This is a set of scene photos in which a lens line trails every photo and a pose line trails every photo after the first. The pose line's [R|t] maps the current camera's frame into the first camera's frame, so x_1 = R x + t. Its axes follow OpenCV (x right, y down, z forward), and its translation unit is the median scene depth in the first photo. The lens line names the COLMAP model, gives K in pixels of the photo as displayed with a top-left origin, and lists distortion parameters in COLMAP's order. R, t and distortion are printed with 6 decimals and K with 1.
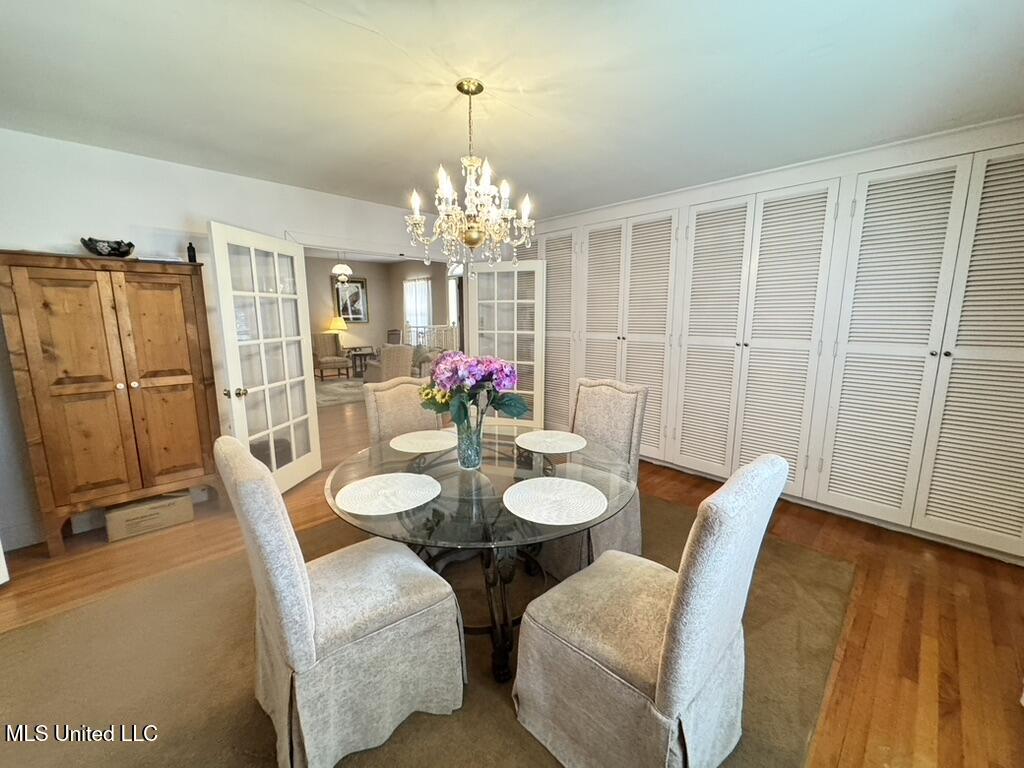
lens RADIAL K [[410.3, 0, 515.8], [0, 410.3, 382.2], [0, 0, 1]] dist [-0.004071, 0.000966]
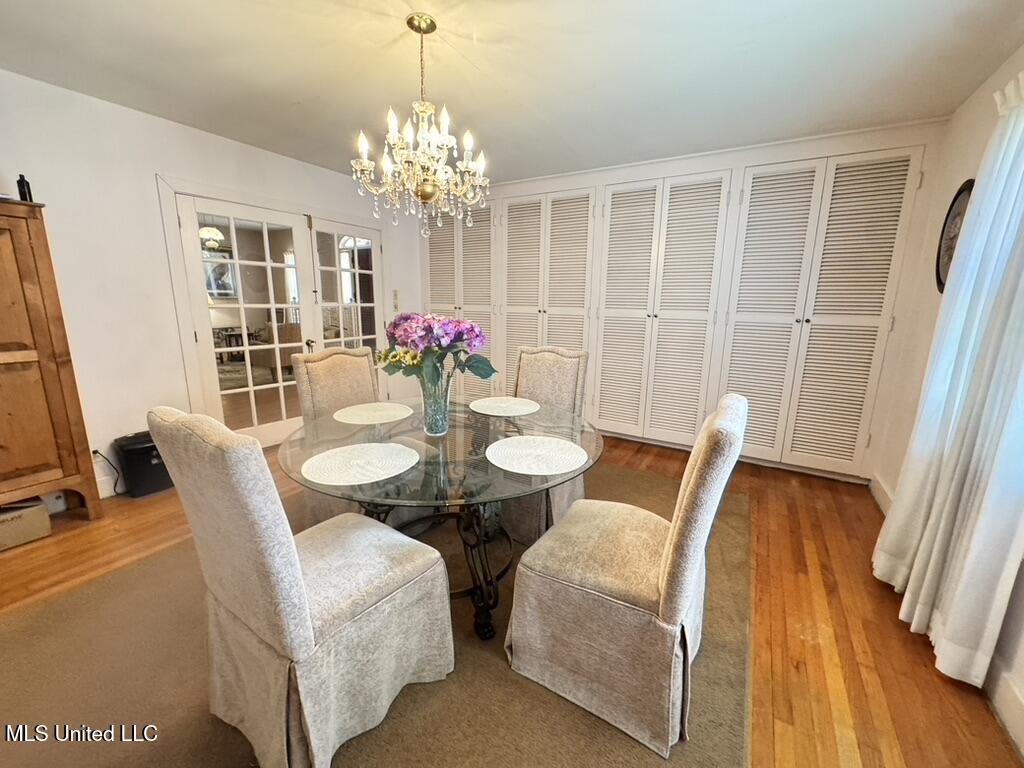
lens RADIAL K [[410.3, 0, 513.2], [0, 410.3, 383.0], [0, 0, 1]] dist [-0.004071, 0.000966]
pose [[0.965023, -0.038329, 0.259350, -0.177947], [0.027635, 0.998616, 0.044755, 0.049619], [-0.260706, -0.036022, 0.964746, 0.027704]]
